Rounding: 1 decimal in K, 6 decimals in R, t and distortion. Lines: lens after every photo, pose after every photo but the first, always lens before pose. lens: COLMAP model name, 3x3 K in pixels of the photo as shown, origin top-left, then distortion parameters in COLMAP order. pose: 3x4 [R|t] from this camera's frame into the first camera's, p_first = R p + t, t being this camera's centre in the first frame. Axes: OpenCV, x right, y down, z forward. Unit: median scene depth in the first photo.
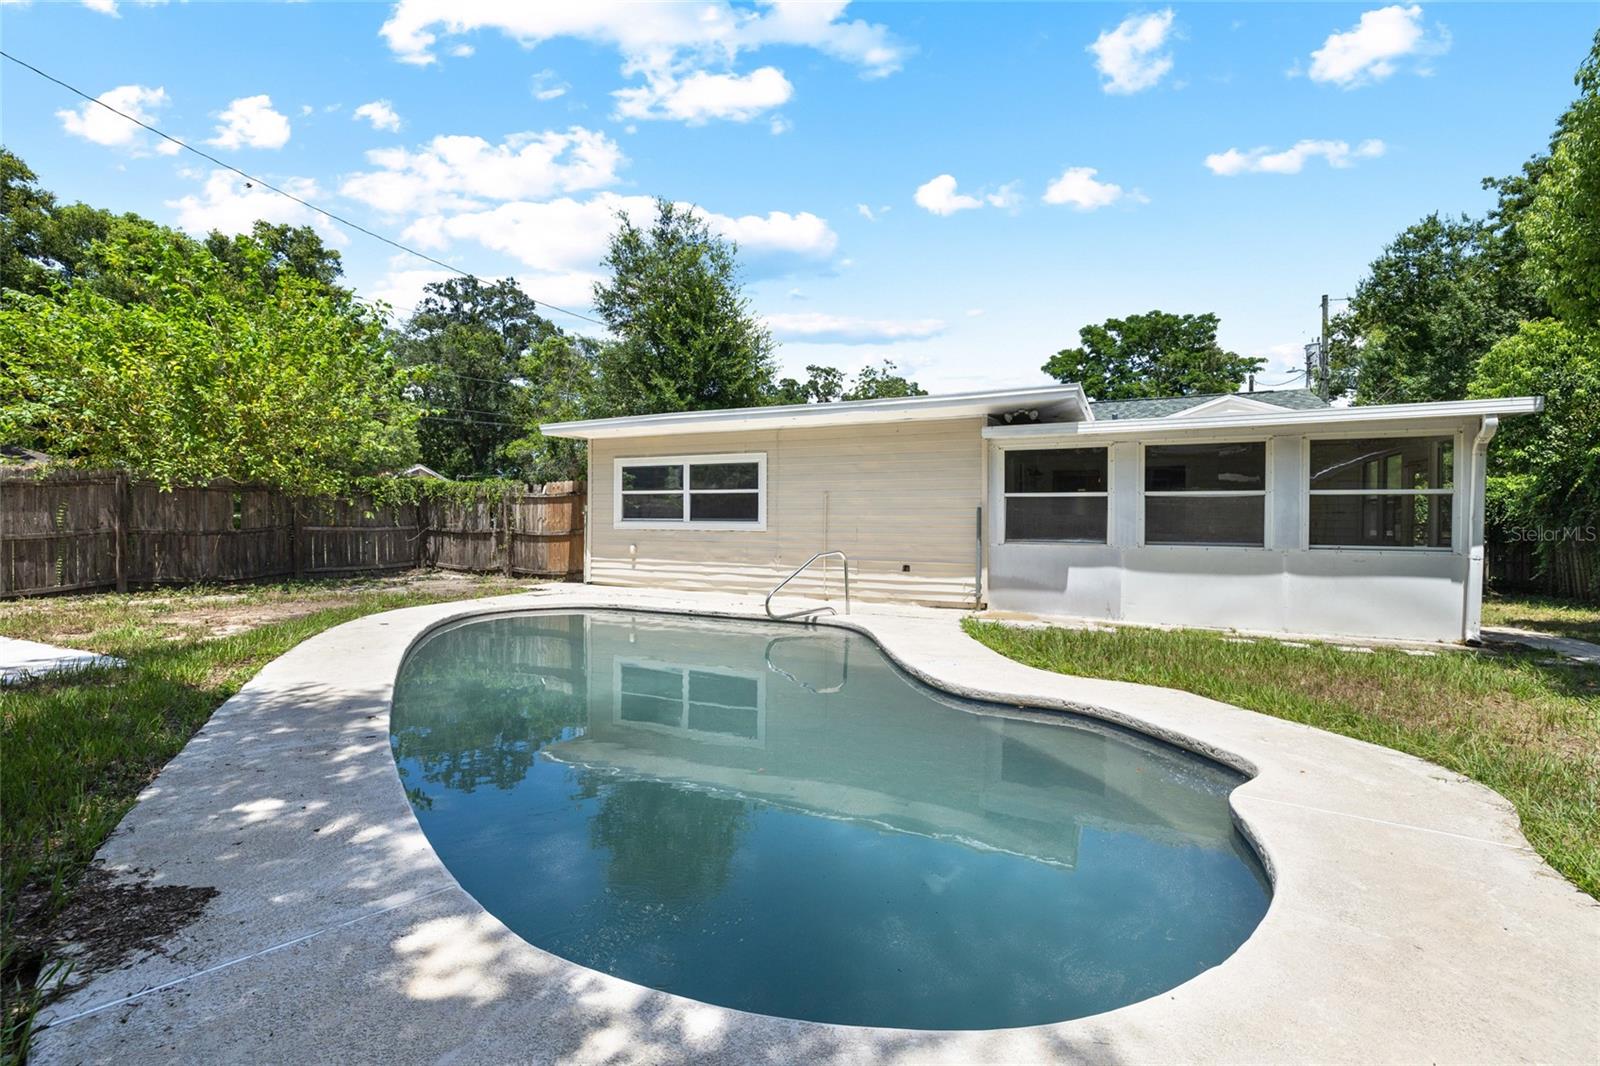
lens RADIAL K [[719.3, 0, 797.1], [0, 719.3, 525.1], [0, 0, 1]] dist [-0.001420, 0.000078]
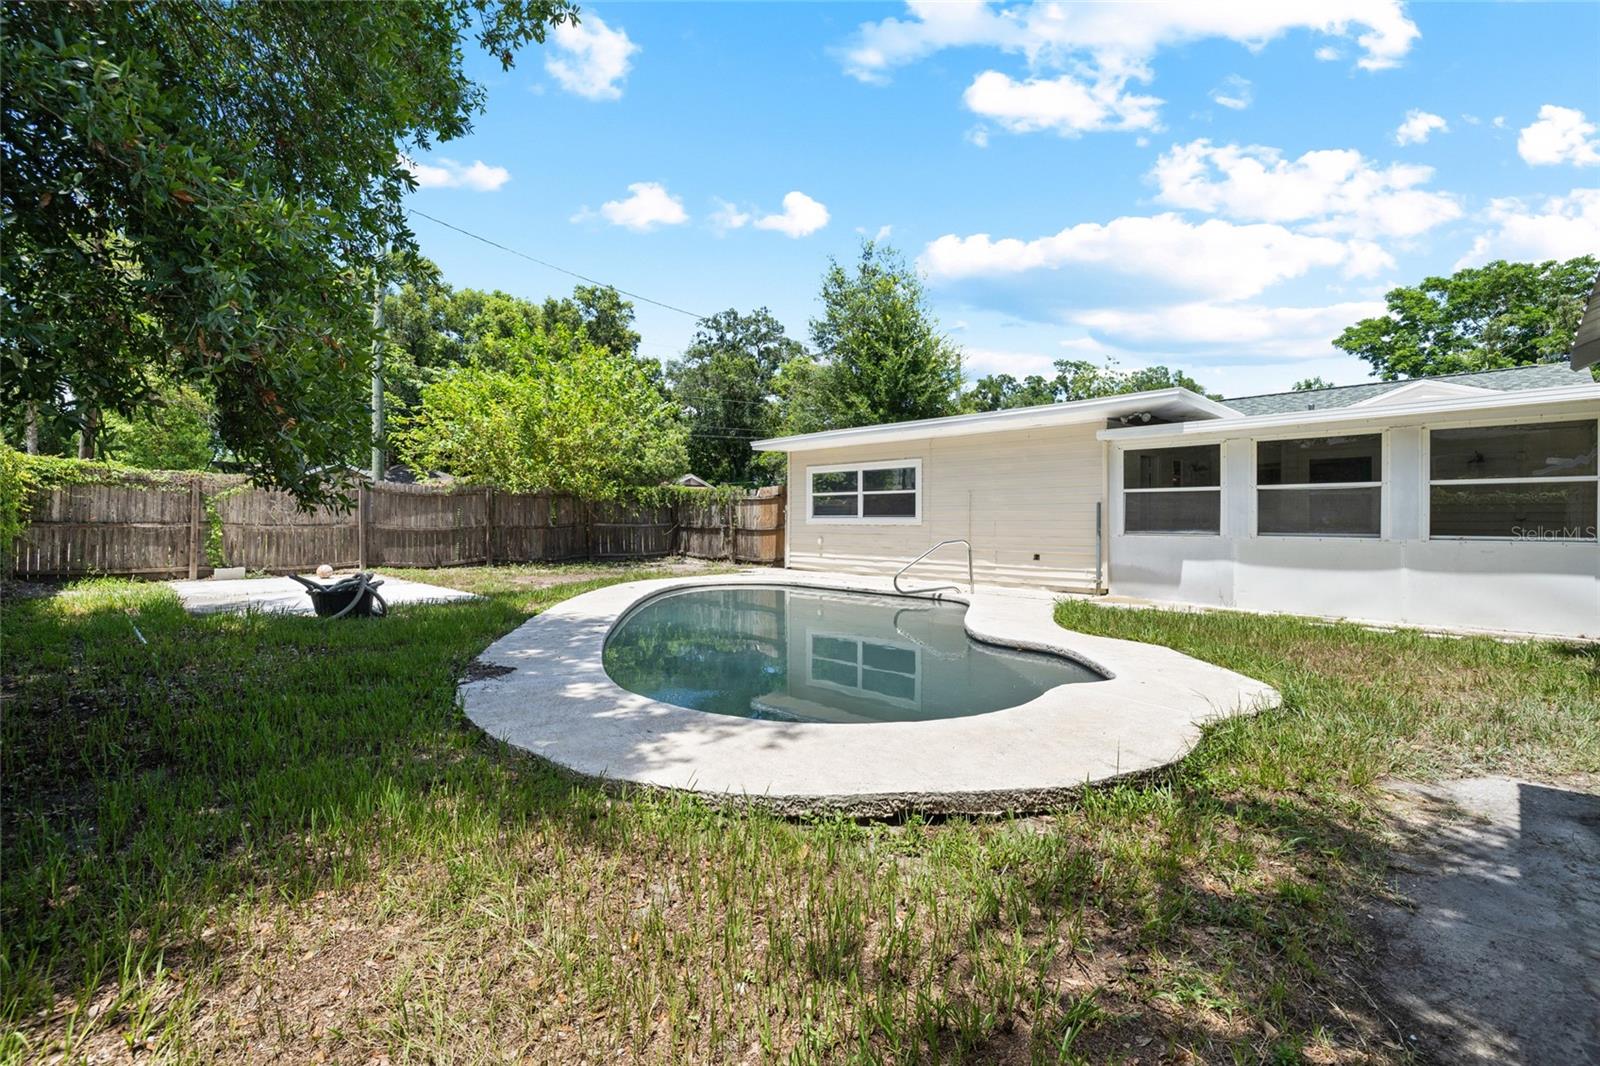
lens RADIAL K [[719.3, 0, 795.7], [0, 719.3, 524.9], [0, 0, 1]] dist [-0.001420, 0.000078]
pose [[0.937524, -0.001928, -0.347916, 0.146827], [0.000757, 0.999994, -0.003501, 0.009958], [0.347920, 0.003019, 0.937519, -0.150095]]
